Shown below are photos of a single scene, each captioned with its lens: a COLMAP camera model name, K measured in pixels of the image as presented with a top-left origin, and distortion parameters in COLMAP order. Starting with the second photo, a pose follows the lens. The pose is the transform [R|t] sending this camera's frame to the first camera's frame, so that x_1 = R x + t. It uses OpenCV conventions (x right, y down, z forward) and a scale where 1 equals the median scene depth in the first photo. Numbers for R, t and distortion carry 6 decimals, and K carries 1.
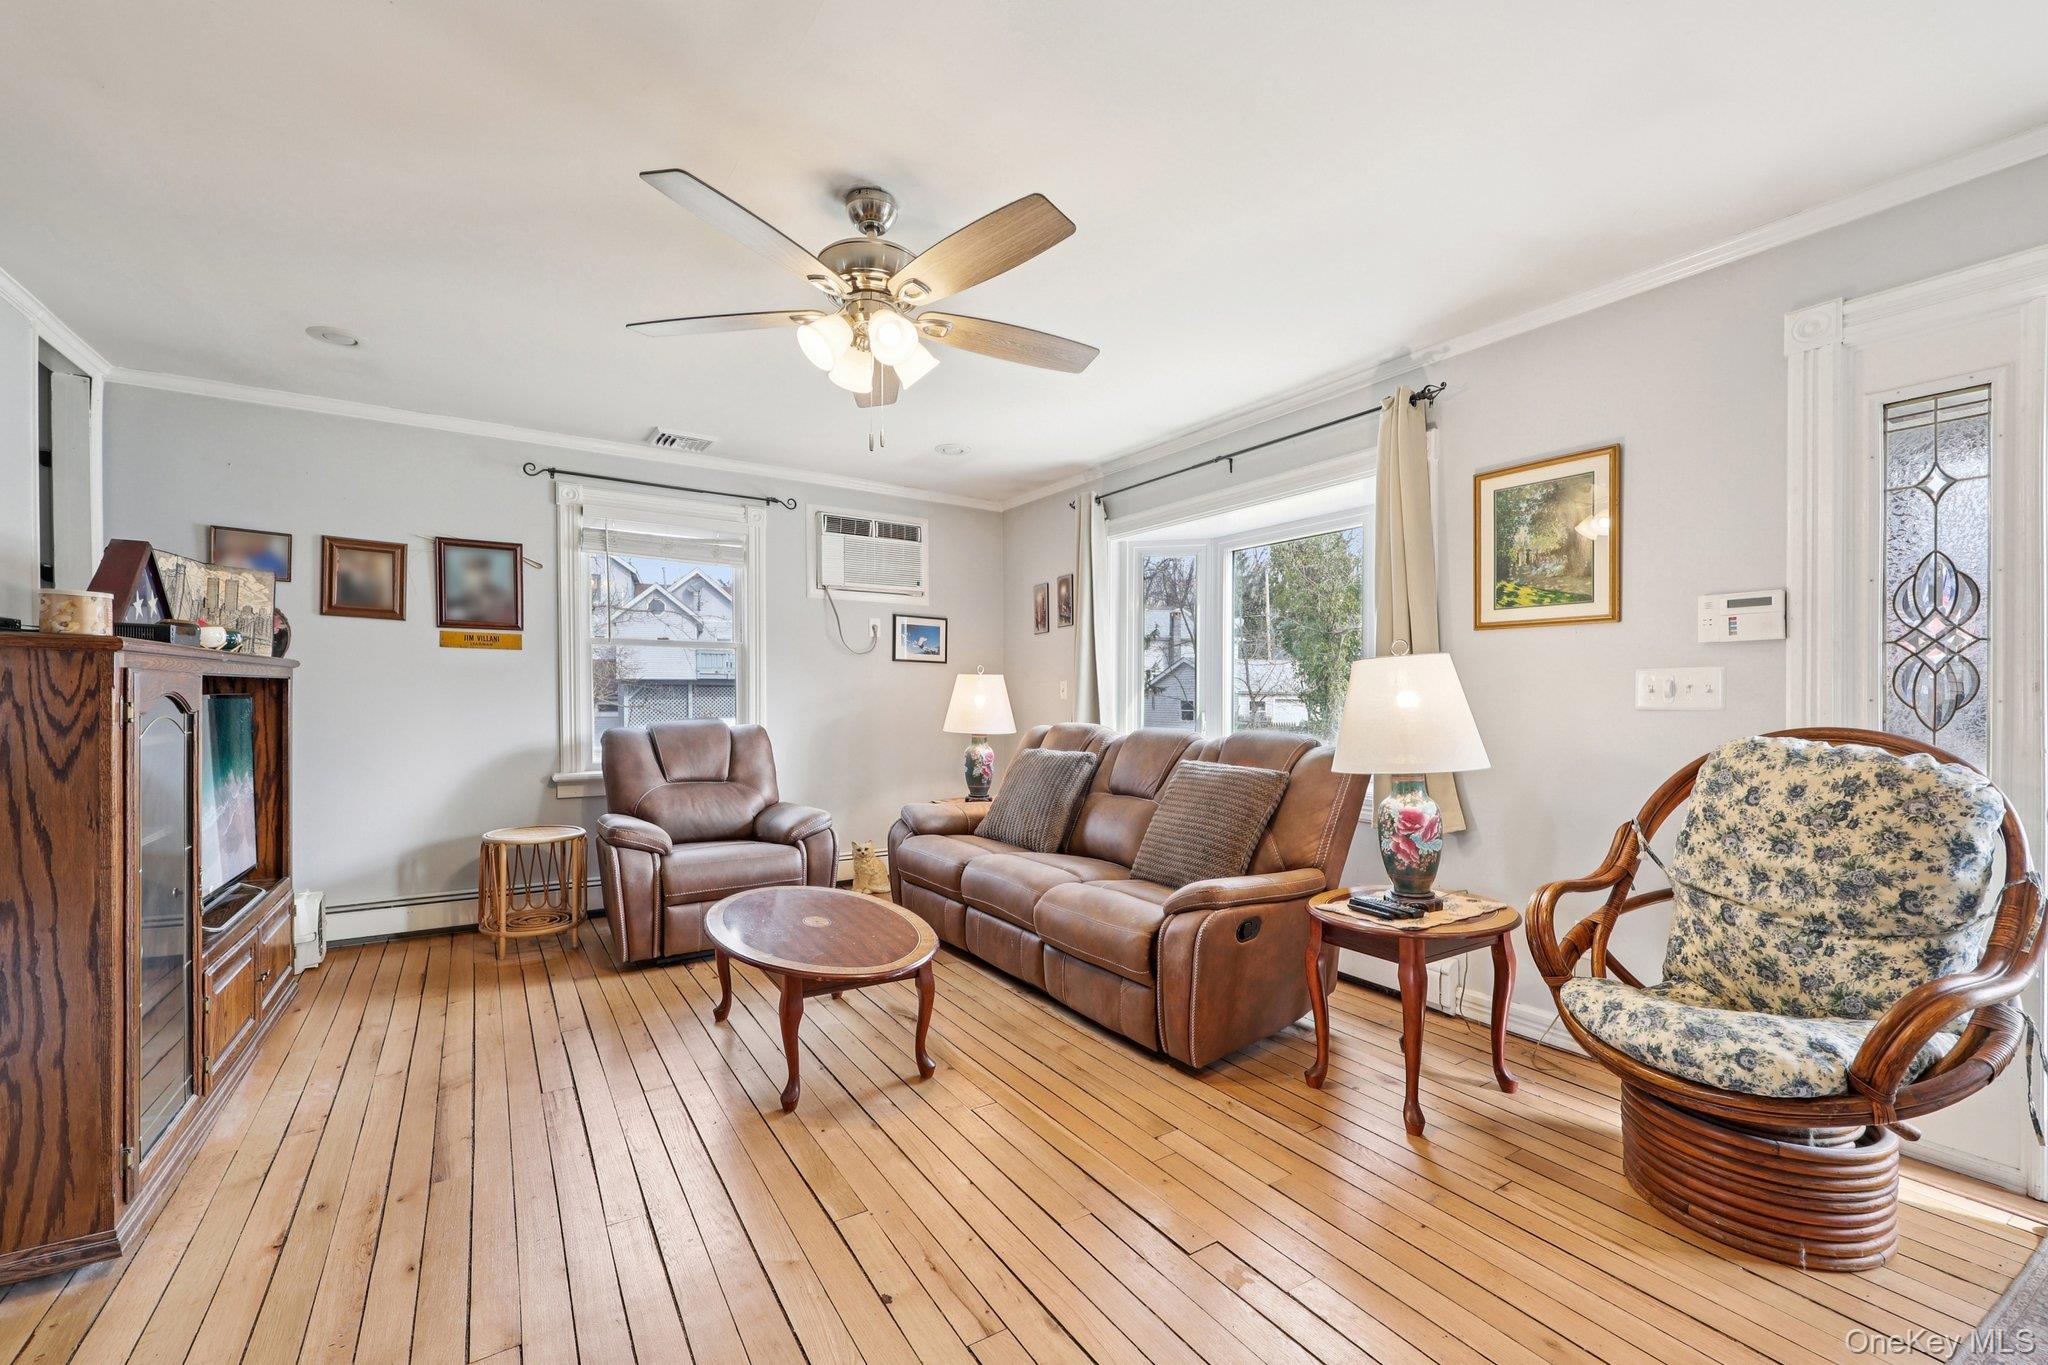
lens RADIAL K [[857.8, 0, 1017.7], [0, 857.8, 697.7], [0, 0, 1]] dist [0.002934, 0.000080]
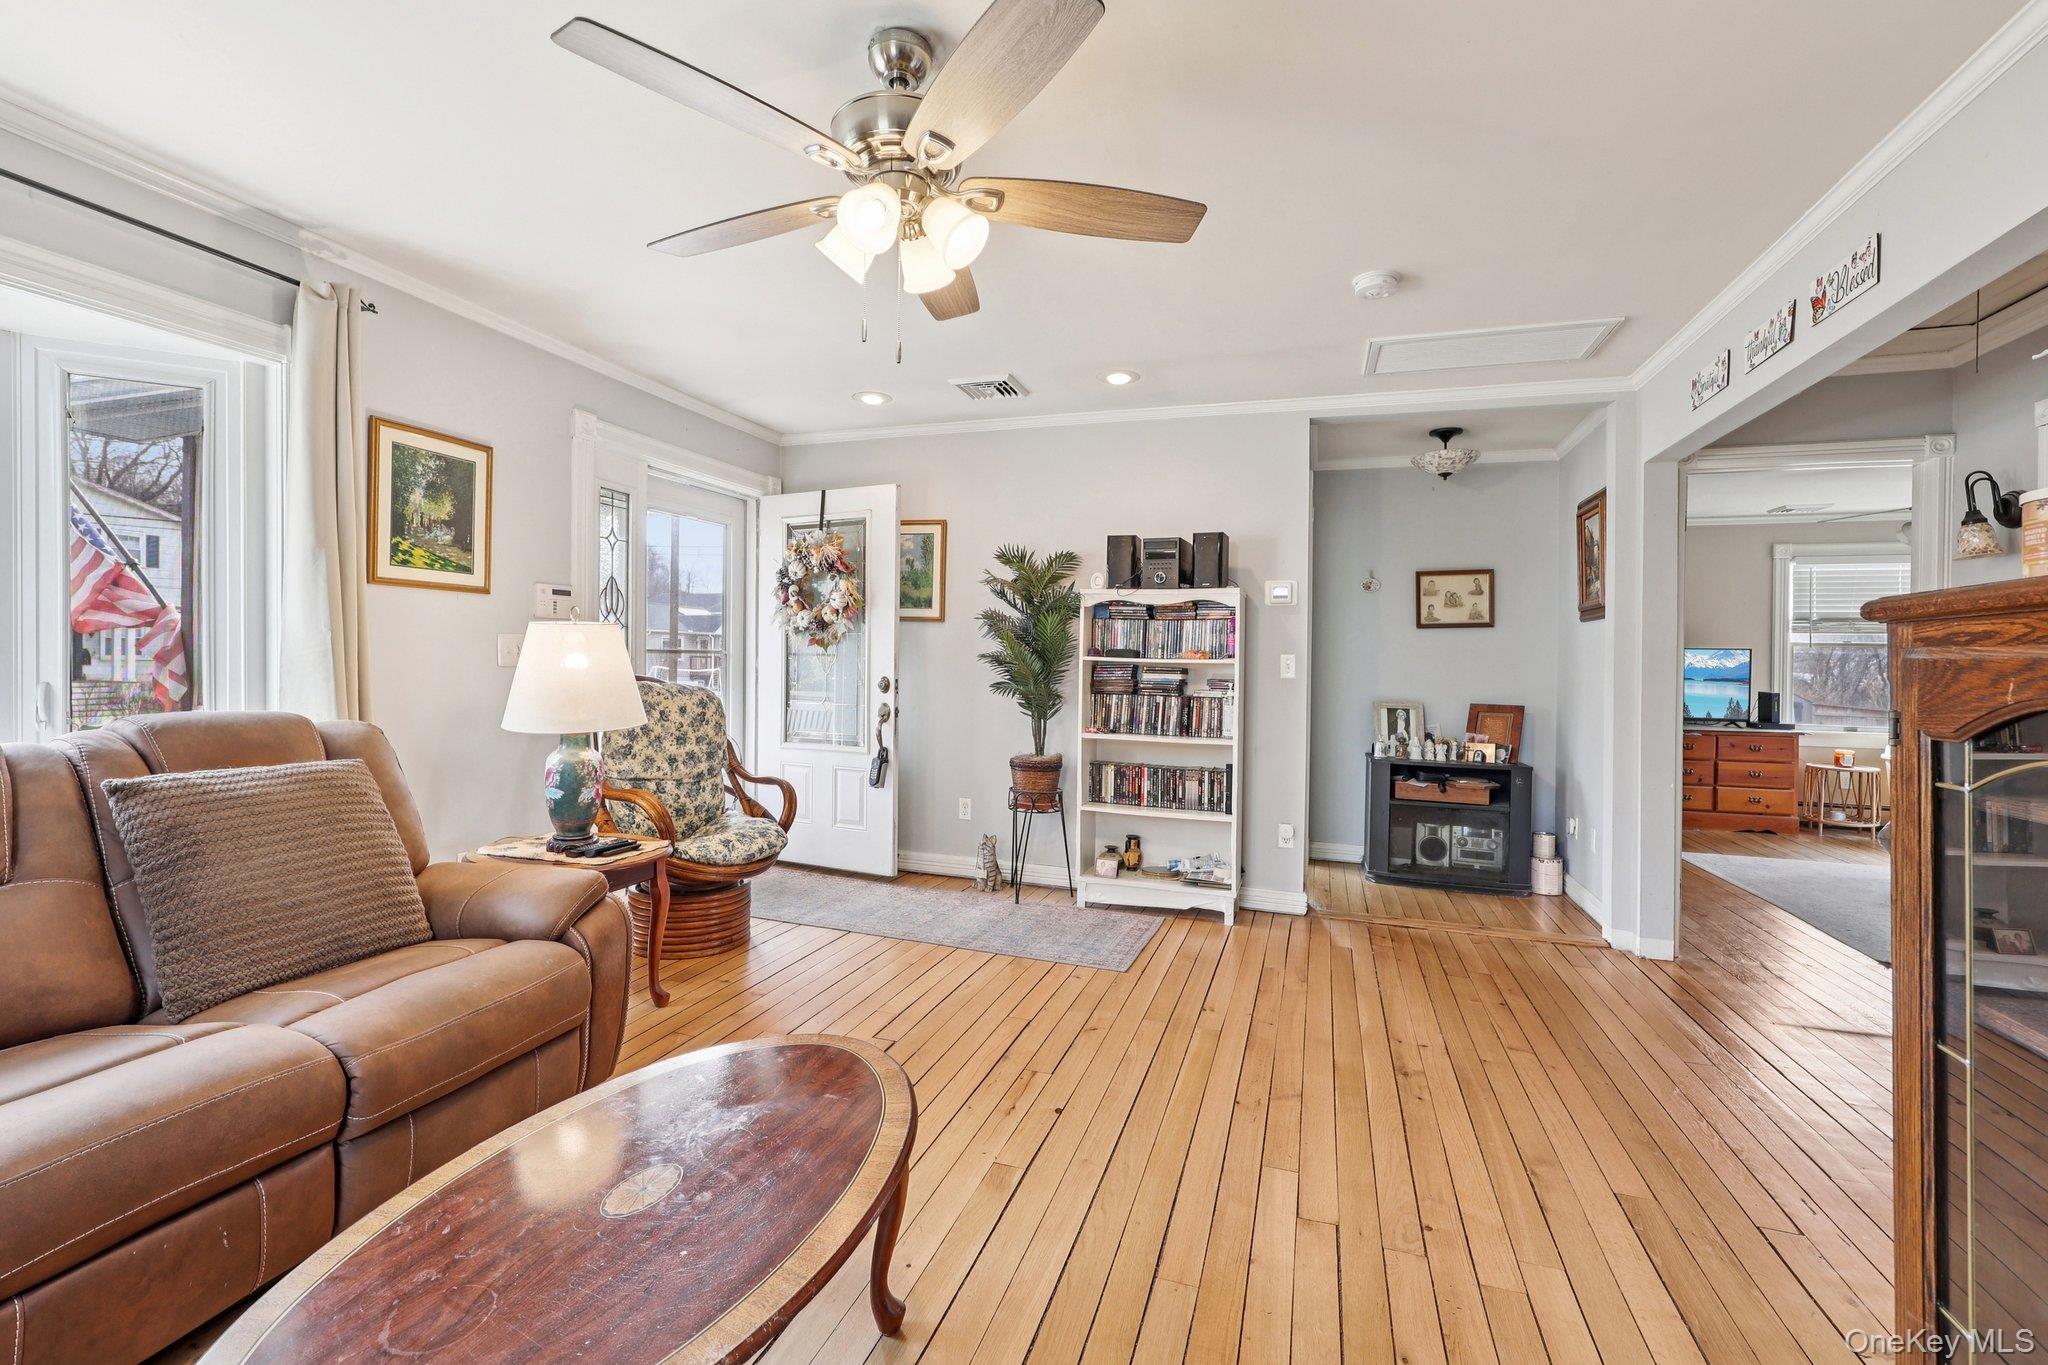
lens RADIAL K [[857.8, 0, 1023.6], [0, 857.8, 662.7], [0, 0, 1]] dist [0.002934, 0.000080]
pose [[-0.626371, -0.015529, 0.779370, -0.707193], [-0.015023, 0.999856, 0.007849, -0.012210], [-0.779380, -0.006792, -0.626514, 1.150818]]
